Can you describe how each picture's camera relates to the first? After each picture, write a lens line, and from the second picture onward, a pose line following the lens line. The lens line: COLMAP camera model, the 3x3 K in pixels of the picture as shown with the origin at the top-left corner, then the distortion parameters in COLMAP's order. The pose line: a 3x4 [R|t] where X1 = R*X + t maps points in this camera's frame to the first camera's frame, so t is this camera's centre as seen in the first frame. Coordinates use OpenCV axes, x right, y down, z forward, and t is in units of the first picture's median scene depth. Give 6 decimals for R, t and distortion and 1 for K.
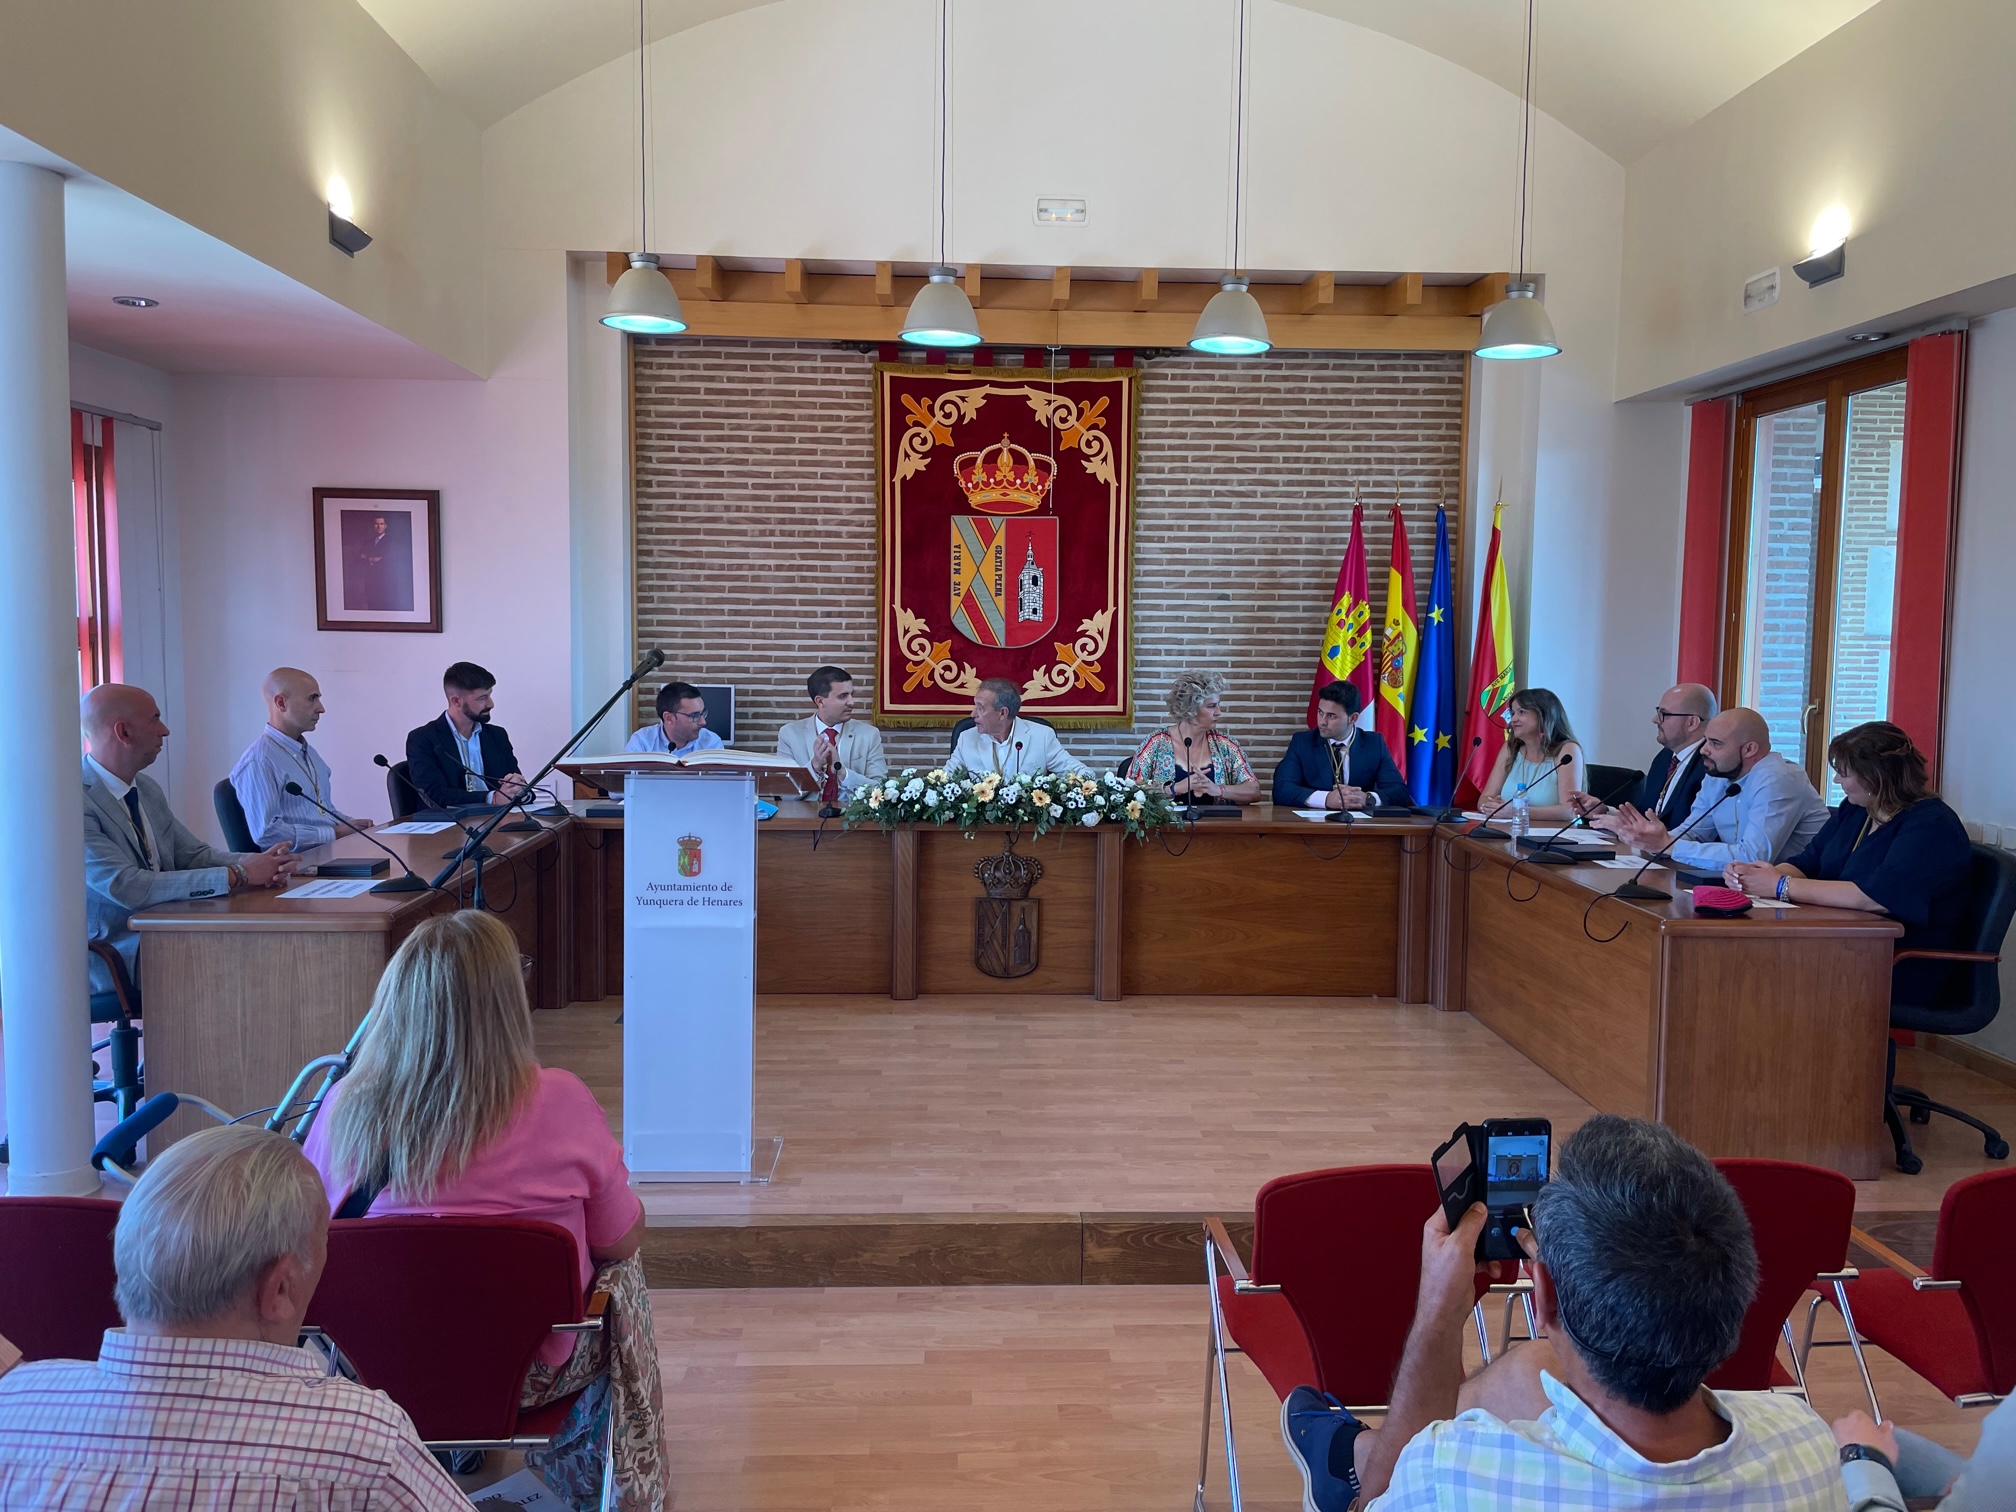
lens RADIAL K [[1565.0, 0, 1011.5], [0, 1565.0, 761.9], [0, 0, 1]] dist [0.063549, -0.070002]
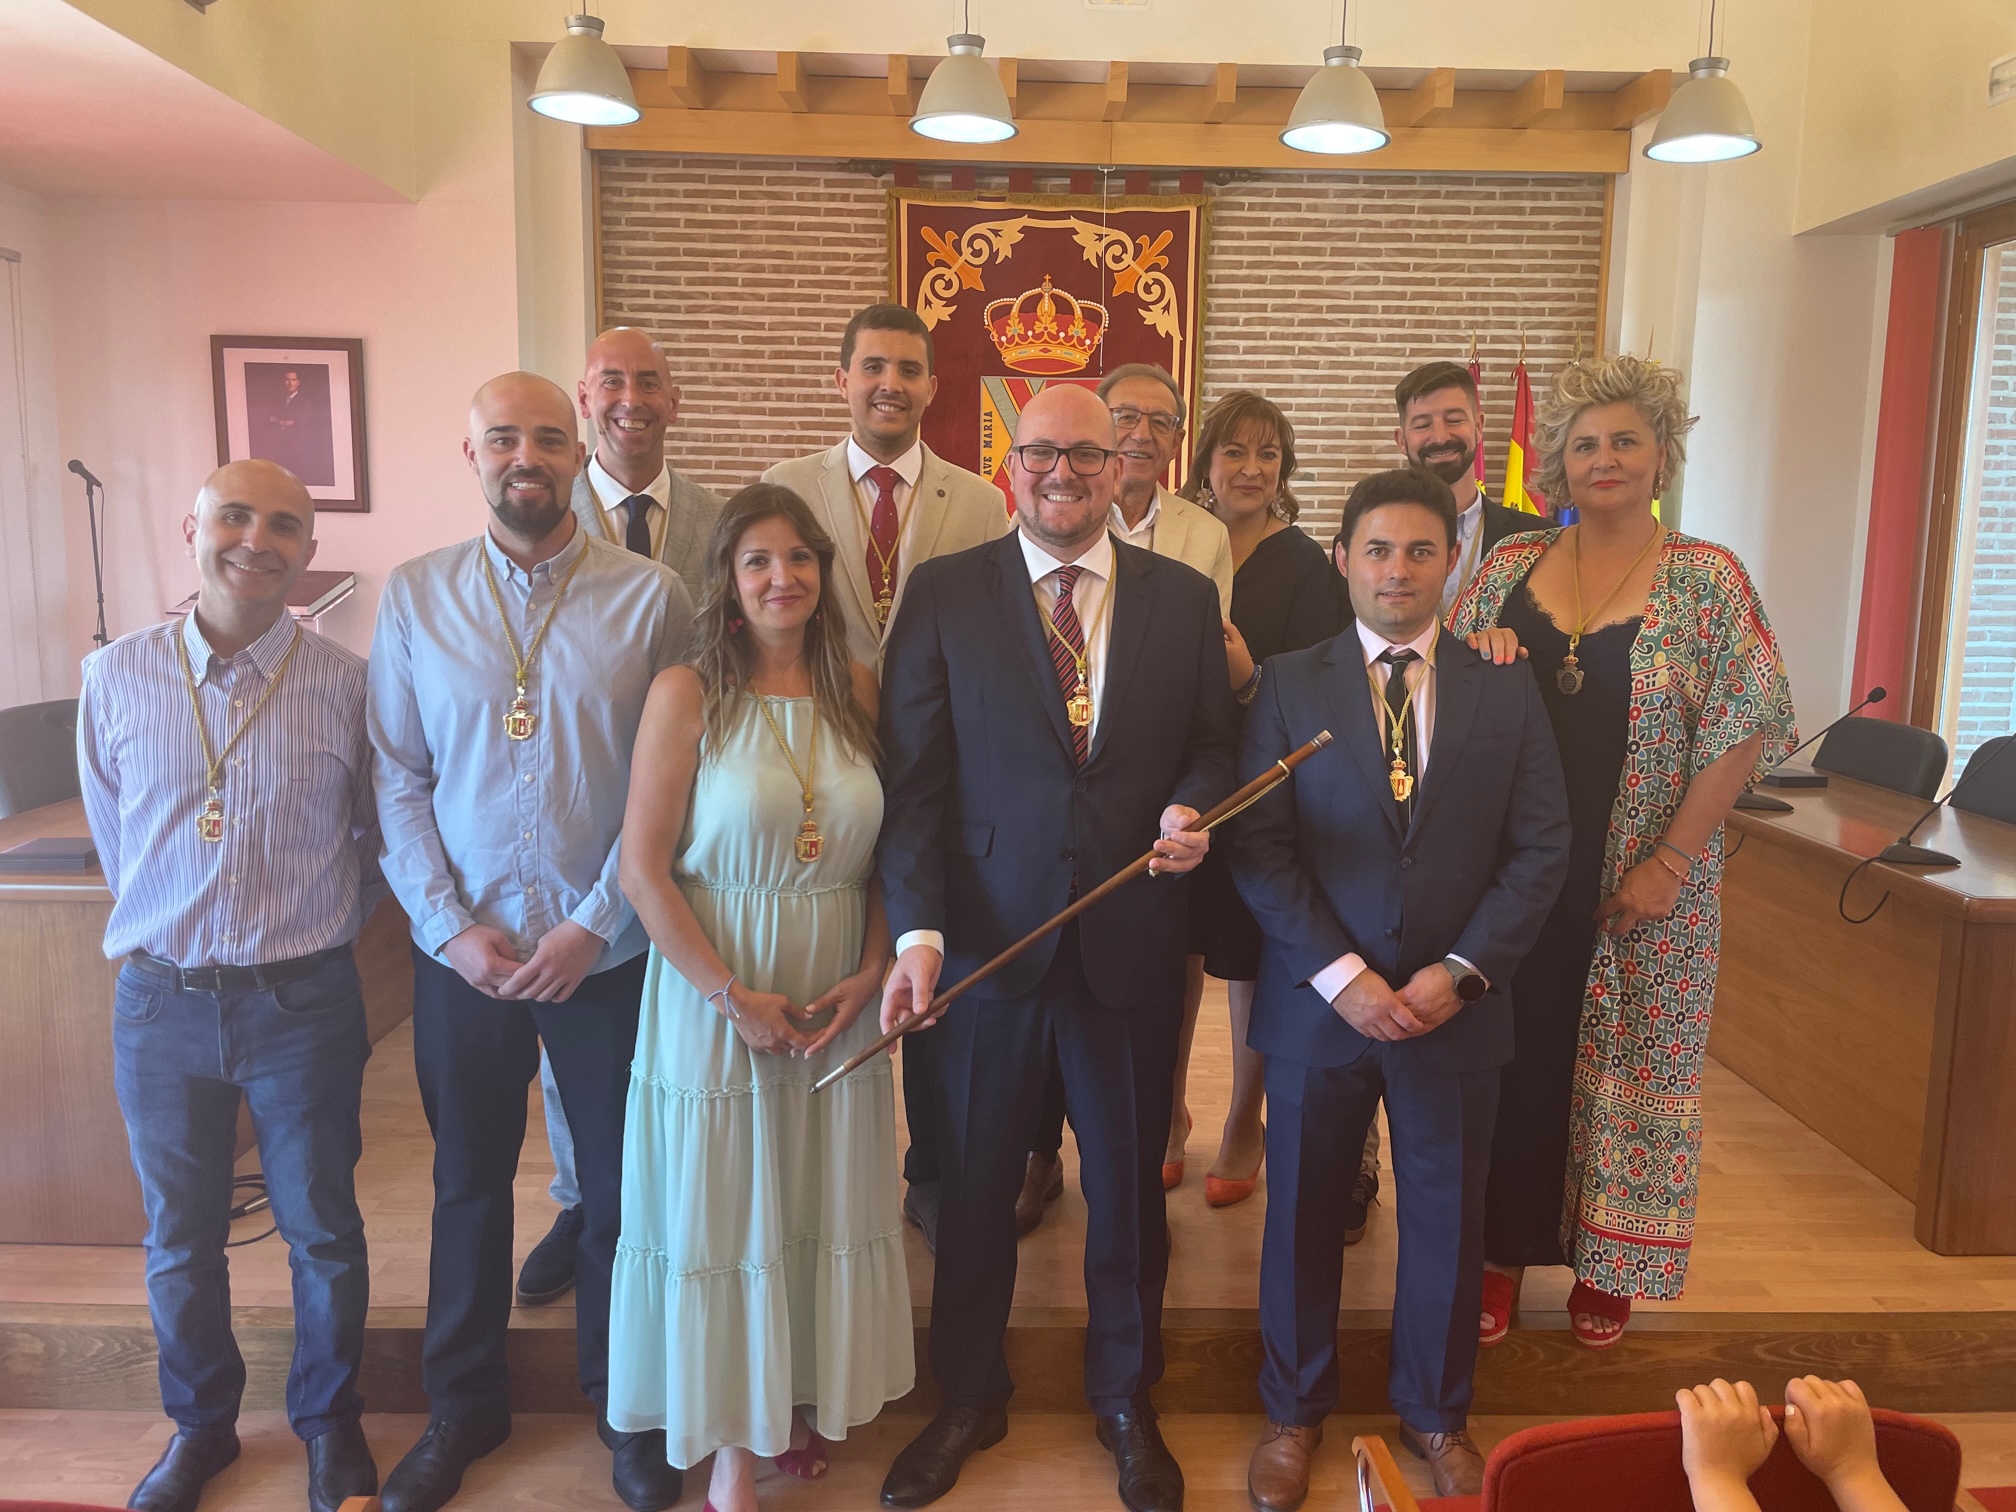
lens RADIAL K [[1565.0, 0, 1016.7], [0, 1565.0, 754.5], [0, 0, 1]] dist [0.063549, -0.070002]
pose [[0.999677, 0.007531, -0.024268, 0.002270], [-0.006315, 0.998740, 0.049782, 0.001763], [0.024612, -0.049613, 0.998465, 0.157864]]
